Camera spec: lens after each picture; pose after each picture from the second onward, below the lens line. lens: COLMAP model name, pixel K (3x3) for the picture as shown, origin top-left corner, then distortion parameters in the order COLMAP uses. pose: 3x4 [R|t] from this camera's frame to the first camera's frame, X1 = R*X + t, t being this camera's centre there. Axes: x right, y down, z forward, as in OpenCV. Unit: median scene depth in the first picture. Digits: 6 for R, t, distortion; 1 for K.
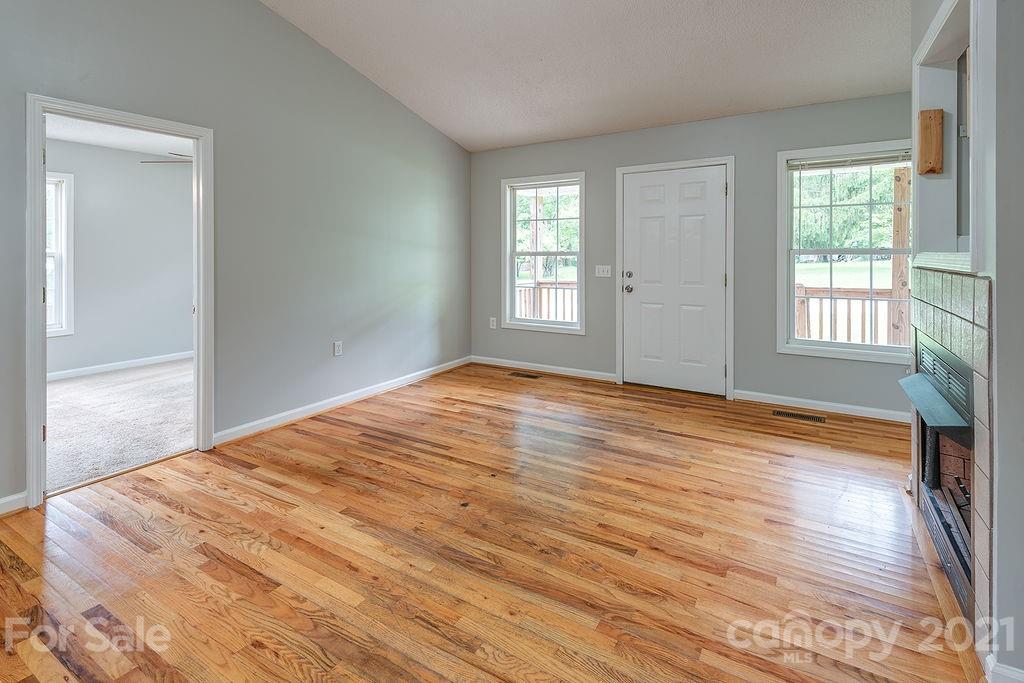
lens RADIAL K [[488.3, 0, 511.9], [0, 488.3, 247.6], [0, 0, 1]] dist [0.027537, -0.013571]
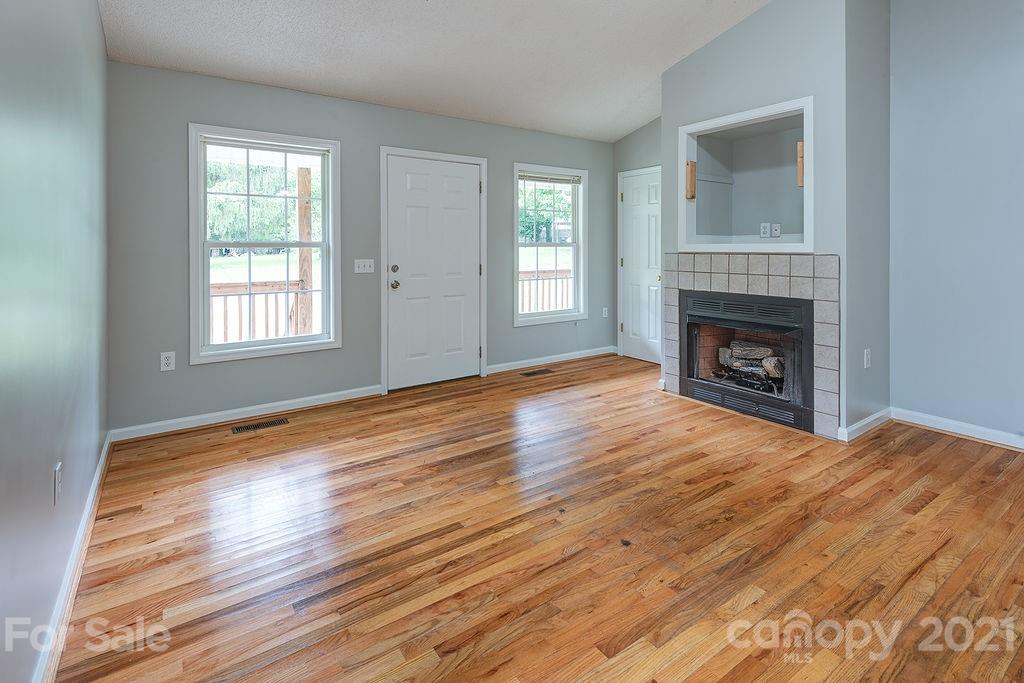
lens RADIAL K [[488.3, 0, 515.7], [0, 488.3, 247.8], [0, 0, 1]] dist [0.027537, -0.013571]
pose [[0.406641, 0.000723, 0.913588, -0.918743], [-0.011571, 0.999924, 0.004359, 0.019396], [-0.913515, -0.012344, 0.406618, 0.818996]]
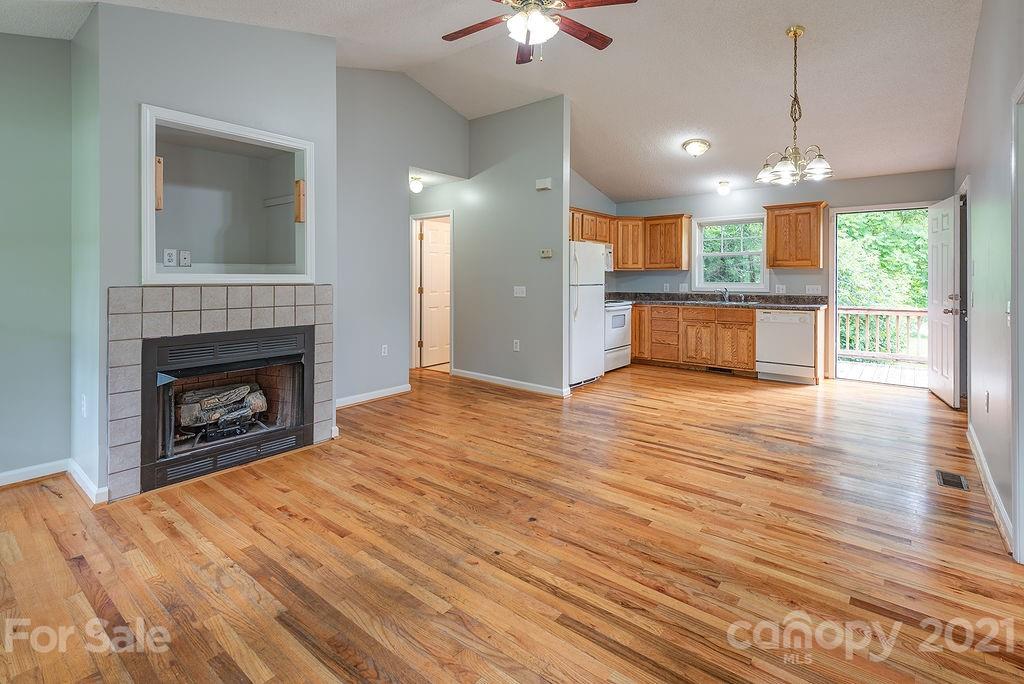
lens RADIAL K [[488.3, 0, 505.2], [0, 488.3, 273.6], [0, 0, 1]] dist [0.027537, -0.013571]
pose [[-0.989194, 0.002238, 0.146594, -0.187264], [-0.001003, 0.999757, -0.022033, 0.032757], [-0.146608, -0.021942, -0.988951, 1.989100]]
